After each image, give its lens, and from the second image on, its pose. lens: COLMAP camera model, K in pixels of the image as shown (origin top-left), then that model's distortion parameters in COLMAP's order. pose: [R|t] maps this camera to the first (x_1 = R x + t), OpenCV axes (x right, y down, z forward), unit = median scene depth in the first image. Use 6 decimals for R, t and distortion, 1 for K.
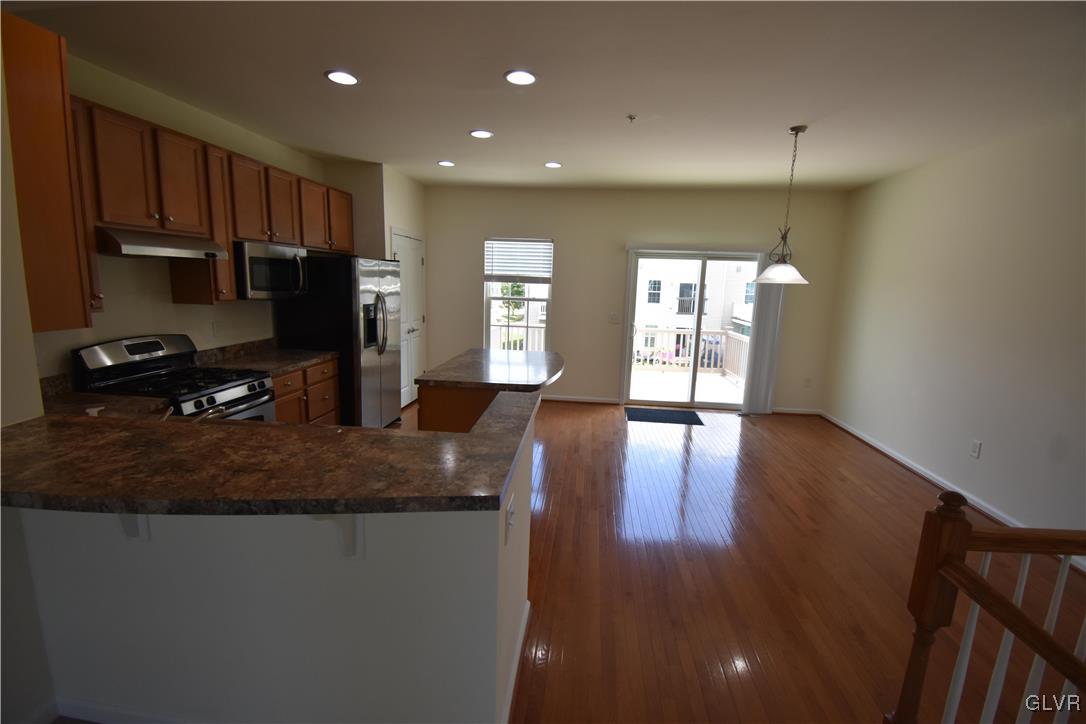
lens RADIAL K [[477.5, 0, 546.5], [0, 477.5, 363.6], [0, 0, 1]] dist [0.026440, -0.028939]
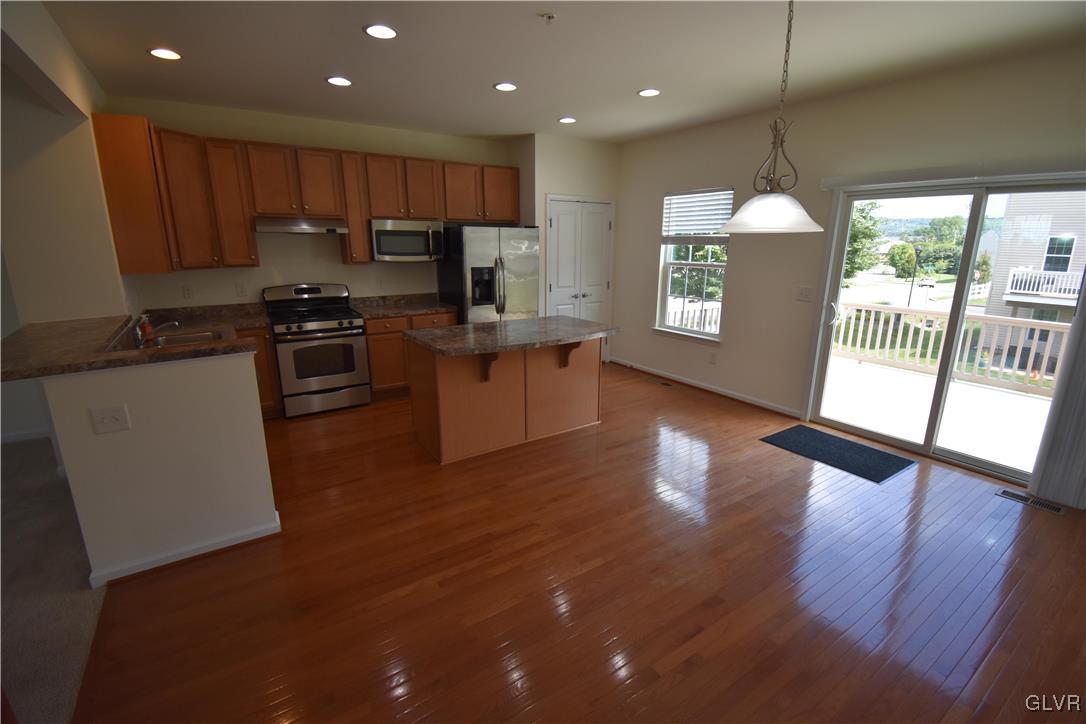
lens RADIAL K [[477.5, 0, 546.5], [0, 477.5, 363.6], [0, 0, 1]] dist [0.026440, -0.028939]
pose [[0.634966, 0.161809, -0.755405, 0.457417], [-0.113848, 0.986742, 0.115664, -0.034777], [0.764106, 0.012559, 0.644969, 0.286754]]
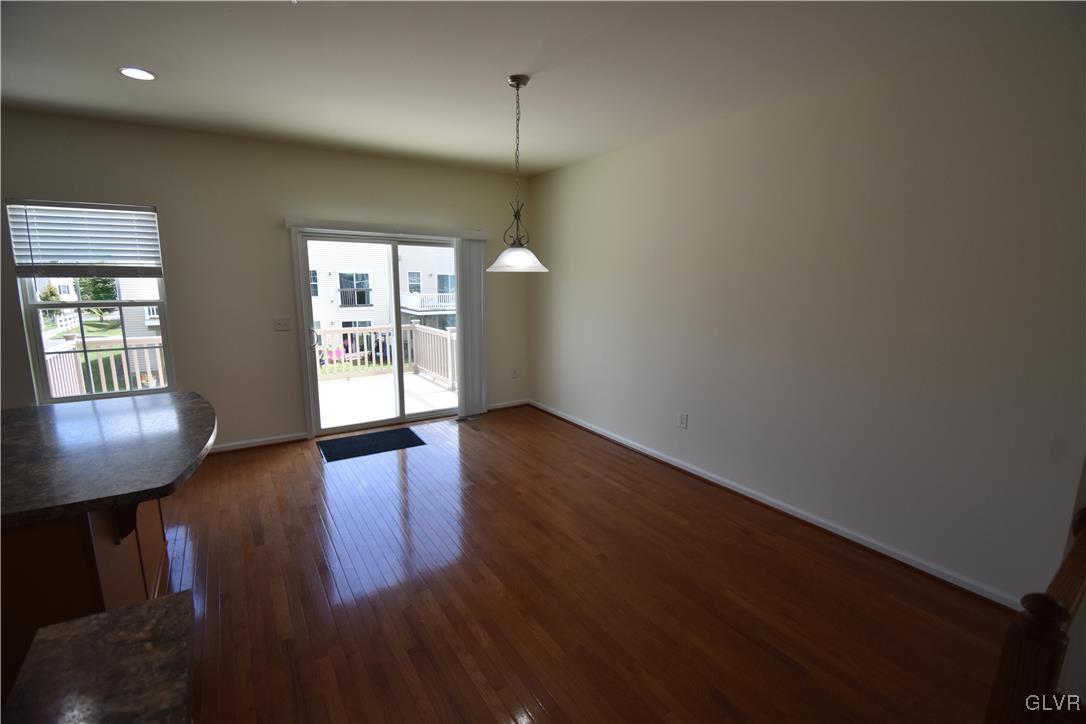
lens RADIAL K [[477.5, 0, 546.5], [0, 477.5, 363.6], [0, 0, 1]] dist [0.026440, -0.028939]
pose [[0.777193, -0.132687, 0.615115, -0.000866], [0.119952, 0.990831, 0.062174, -0.033769], [-0.617724, 0.025463, 0.785982, 0.198965]]
